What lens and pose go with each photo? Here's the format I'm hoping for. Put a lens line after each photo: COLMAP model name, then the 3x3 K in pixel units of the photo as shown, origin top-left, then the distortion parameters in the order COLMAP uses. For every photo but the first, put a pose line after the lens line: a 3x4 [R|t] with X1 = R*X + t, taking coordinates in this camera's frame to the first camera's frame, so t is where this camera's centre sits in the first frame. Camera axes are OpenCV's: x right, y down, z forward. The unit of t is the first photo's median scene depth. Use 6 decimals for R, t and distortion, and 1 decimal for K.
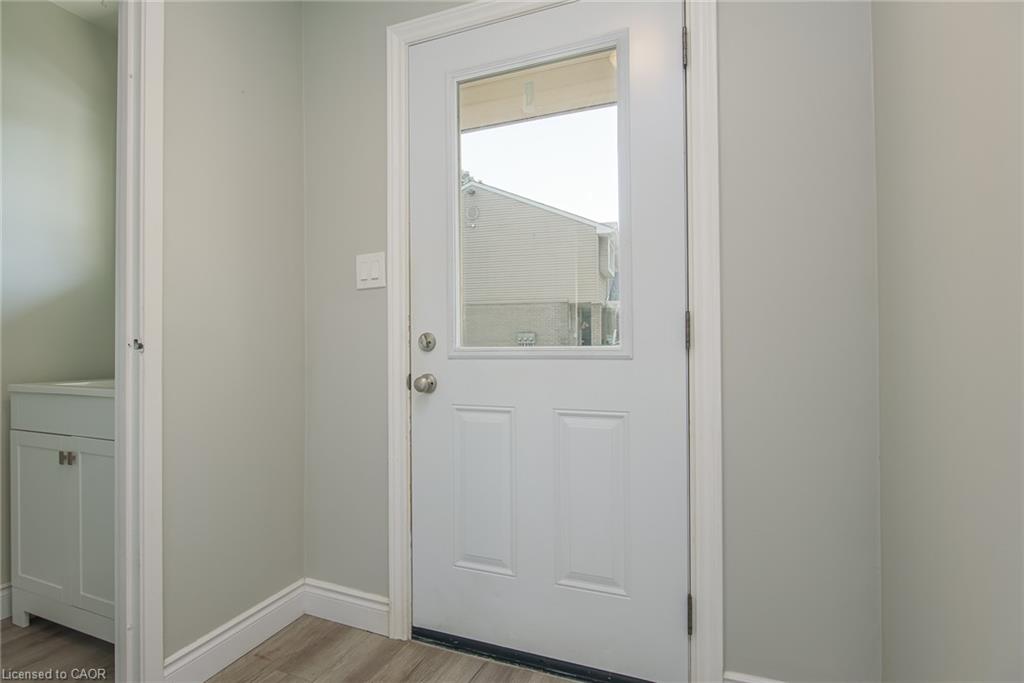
lens RADIAL K [[513.4, 0, 514.4], [0, 513.4, 338.1], [0, 0, 1]] dist [-0.005323, -0.000975]
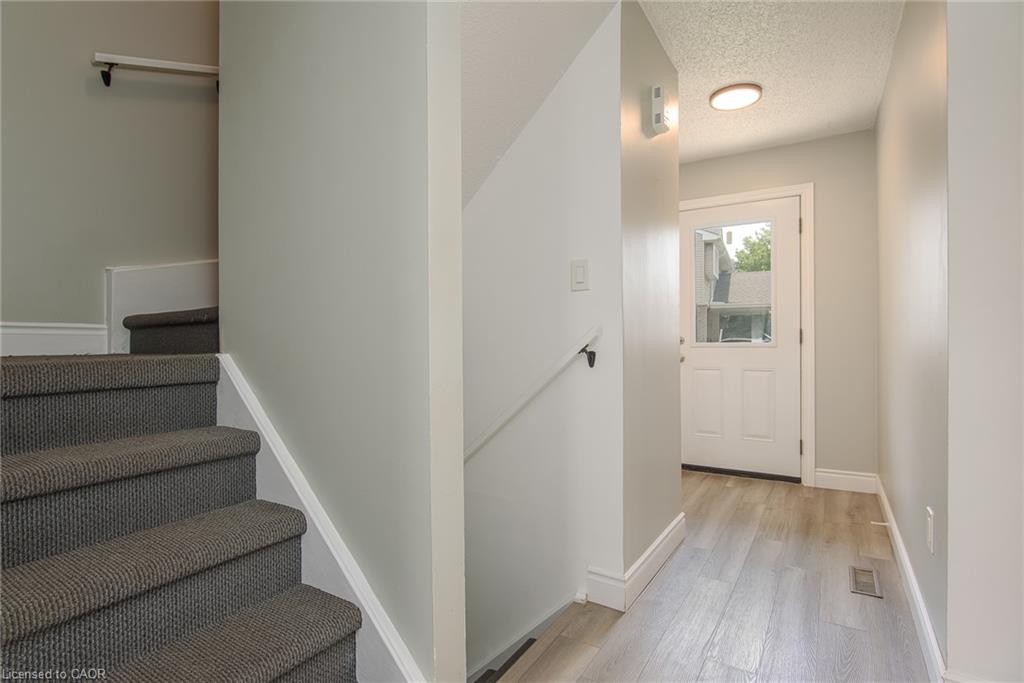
lens RADIAL K [[513.4, 0, 515.0], [0, 513.4, 345.0], [0, 0, 1]] dist [-0.005323, -0.000975]
pose [[0.986283, -0.000713, -0.165063, -0.517624], [0.003619, 0.999844, 0.017306, -0.015248], [0.165025, -0.017666, 0.986131, -1.408342]]
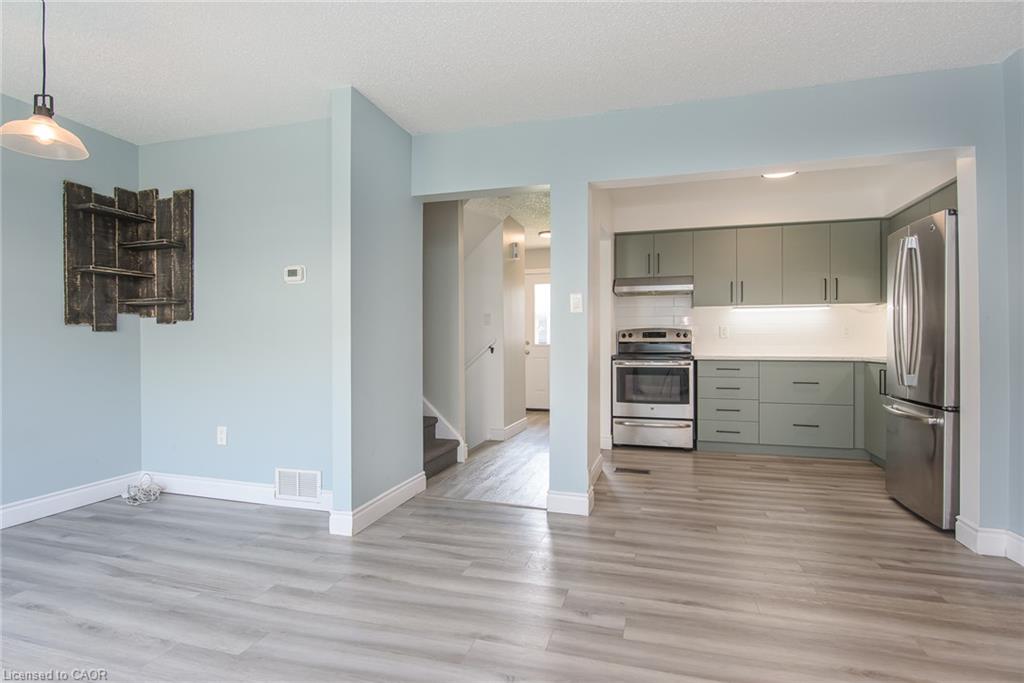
lens RADIAL K [[513.4, 0, 510.0], [0, 513.4, 343.3], [0, 0, 1]] dist [-0.005323, -0.000975]
pose [[0.994471, 0.004515, 0.104918, -0.749677], [-0.006112, 0.999870, 0.014899, -0.051508], [-0.104837, -0.015458, 0.994369, -3.269739]]
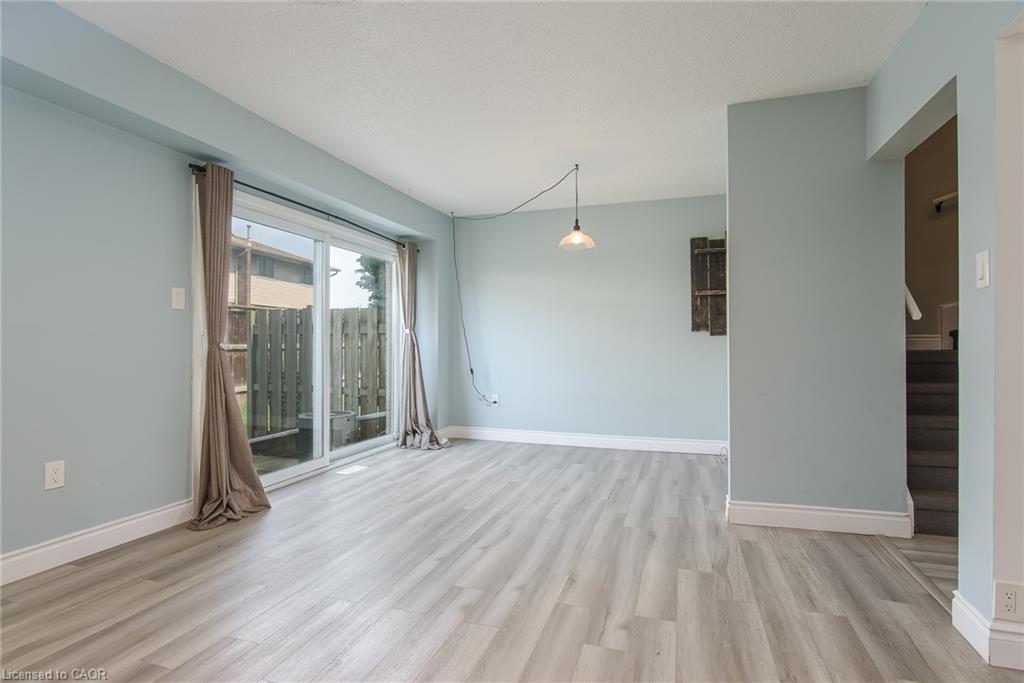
lens RADIAL K [[513.4, 0, 509.9], [0, 513.4, 343.8], [0, 0, 1]] dist [-0.005323, -0.000975]
pose [[0.072074, 0.003180, -0.997394, 0.543852], [0.020121, 0.999787, 0.004642, -0.048957], [0.997196, -0.020403, 0.071994, -2.514485]]
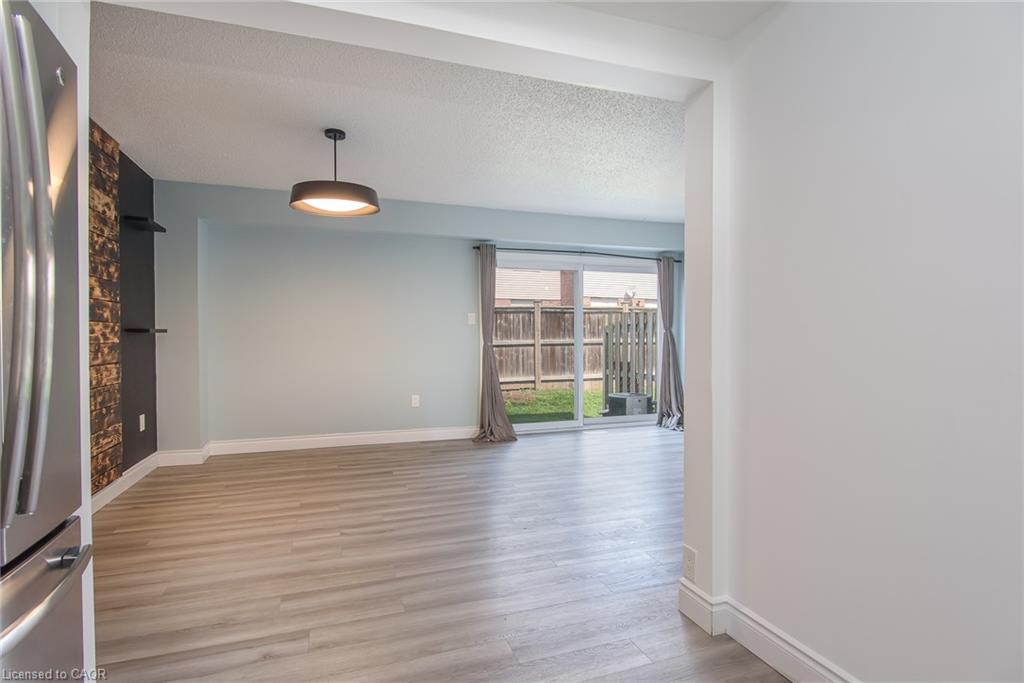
lens RADIAL K [[513.4, 0, 509.5], [0, 513.4, 343.1], [0, 0, 1]] dist [-0.005323, -0.000975]
pose [[-0.744349, 0.015308, -0.667615, 0.734701], [0.020606, 0.999788, -0.000050, -0.054870], [0.667473, -0.013794, -0.744507, -0.992691]]
